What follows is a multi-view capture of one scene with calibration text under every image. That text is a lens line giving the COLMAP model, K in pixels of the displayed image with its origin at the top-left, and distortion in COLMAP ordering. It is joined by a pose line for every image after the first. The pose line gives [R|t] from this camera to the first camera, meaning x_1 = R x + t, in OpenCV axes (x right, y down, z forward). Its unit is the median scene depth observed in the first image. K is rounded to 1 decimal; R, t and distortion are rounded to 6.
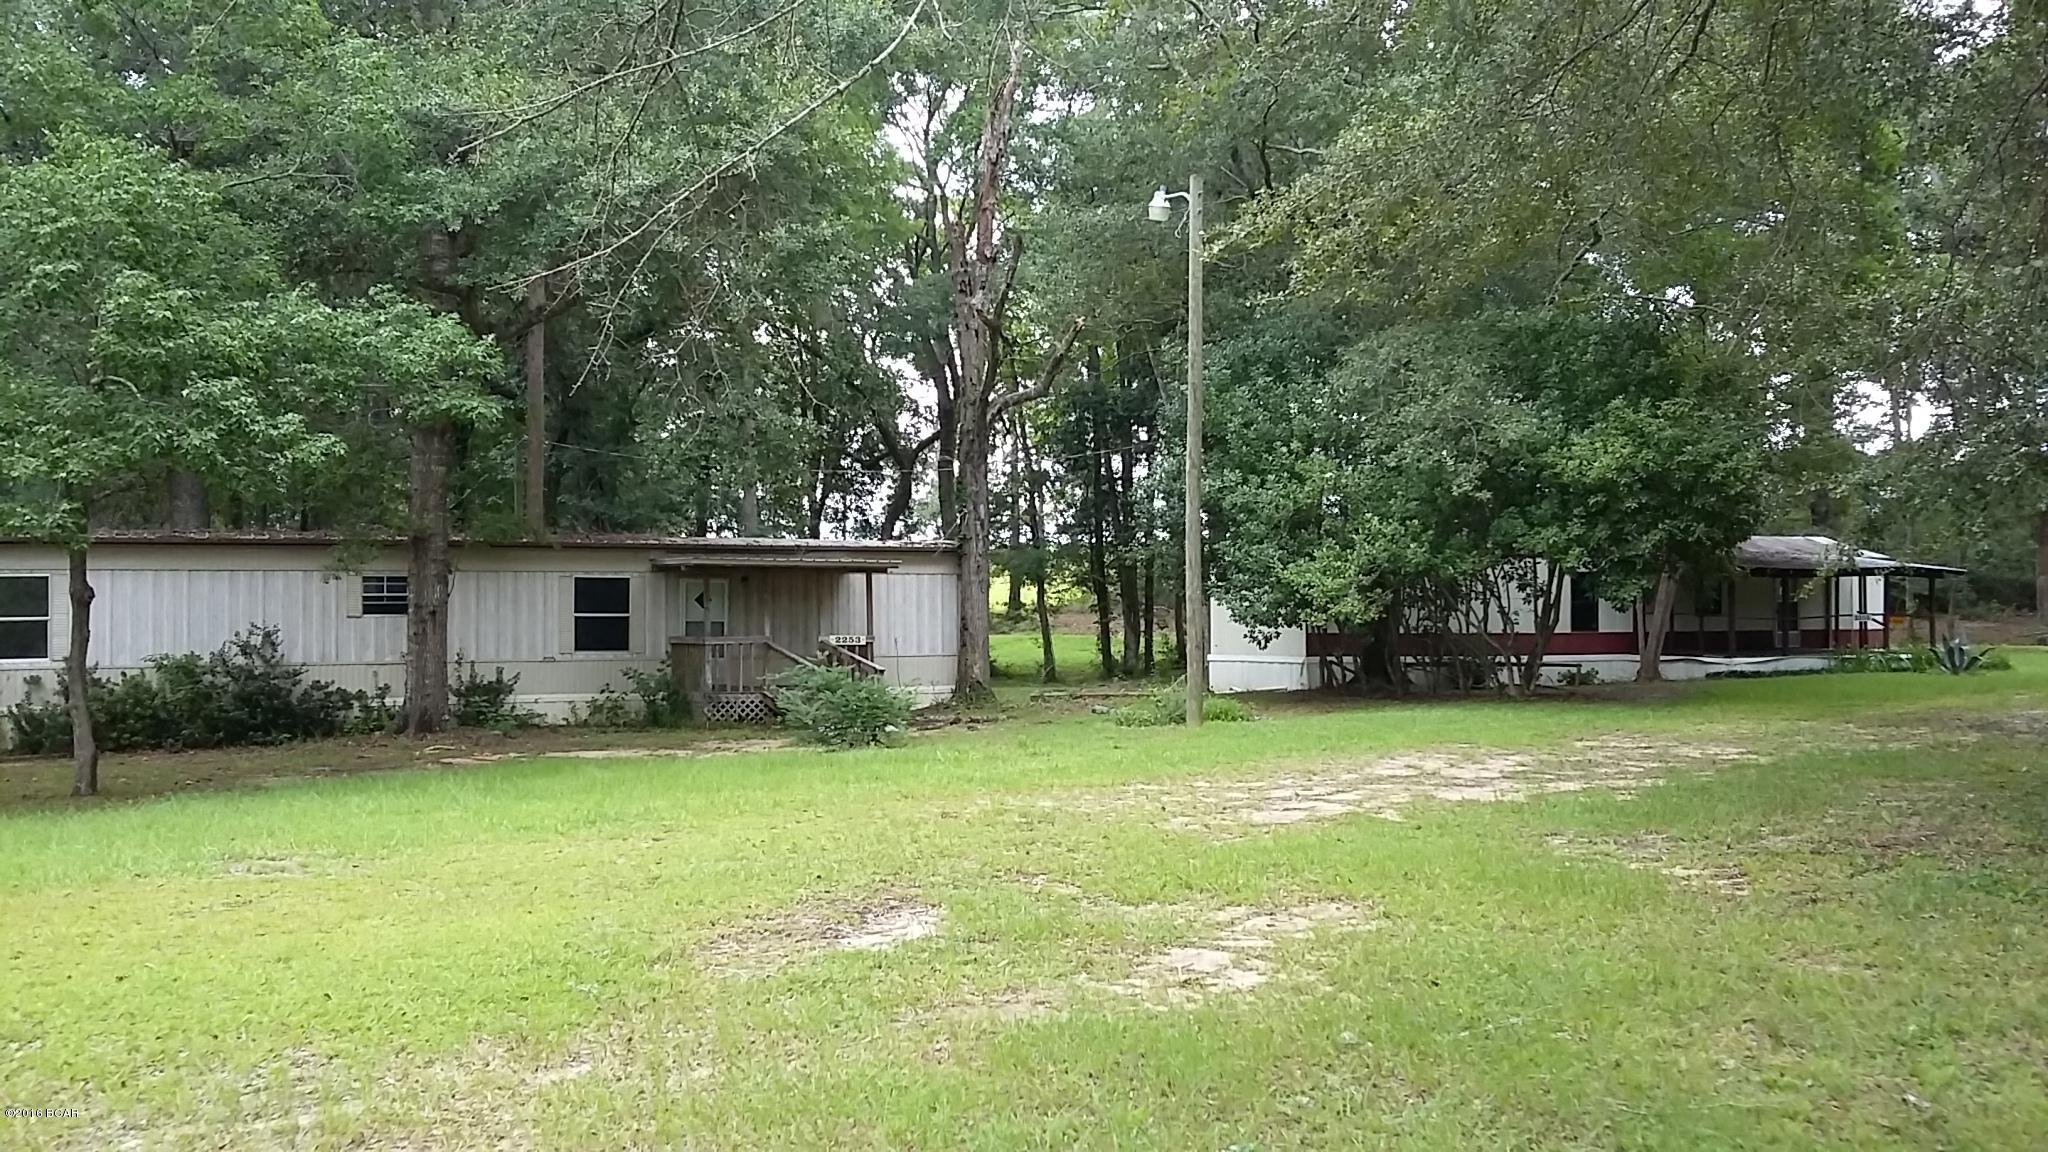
lens RADIAL K [[1859.0, 0, 1024.0], [0, 1859.0, 578.6], [0, 0, 1]] dist [0.010826, -0.005064]
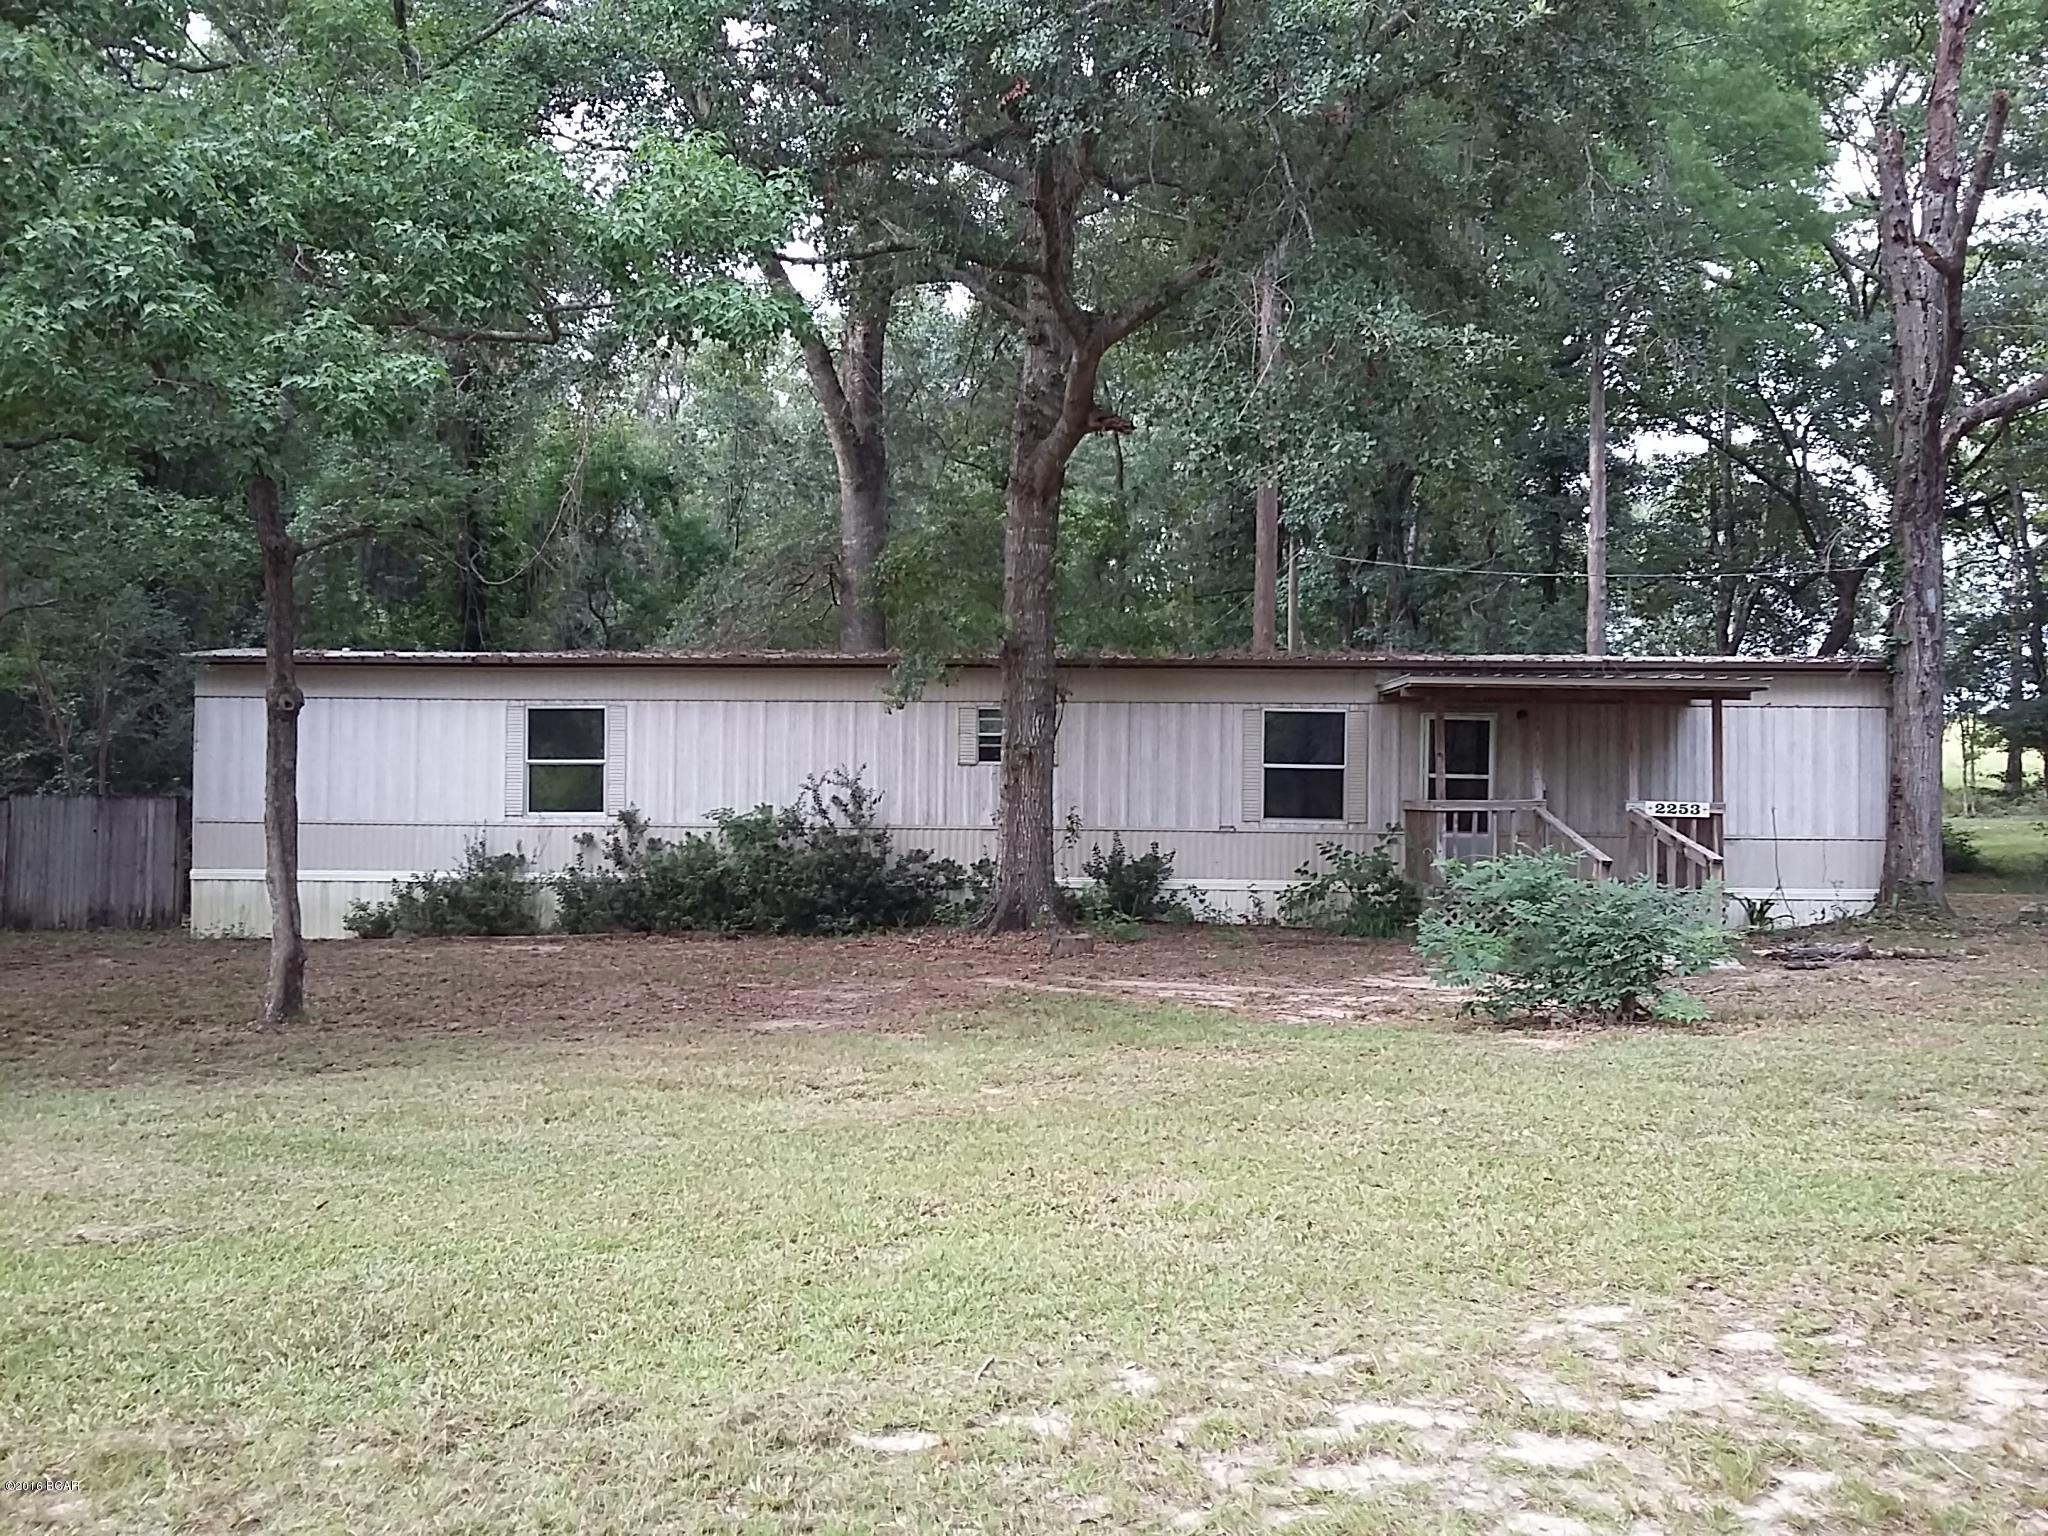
lens RADIAL K [[1856.2, 0, 1016.3], [0, 1856.2, 771.9], [0, 0, 1]] dist [0.005001, 0.000000]
pose [[0.876645, 0.008355, -0.481065, 0.008314], [-0.004407, 0.999947, 0.009336, 0.016074], [0.481118, -0.006064, 0.876635, 0.357922]]
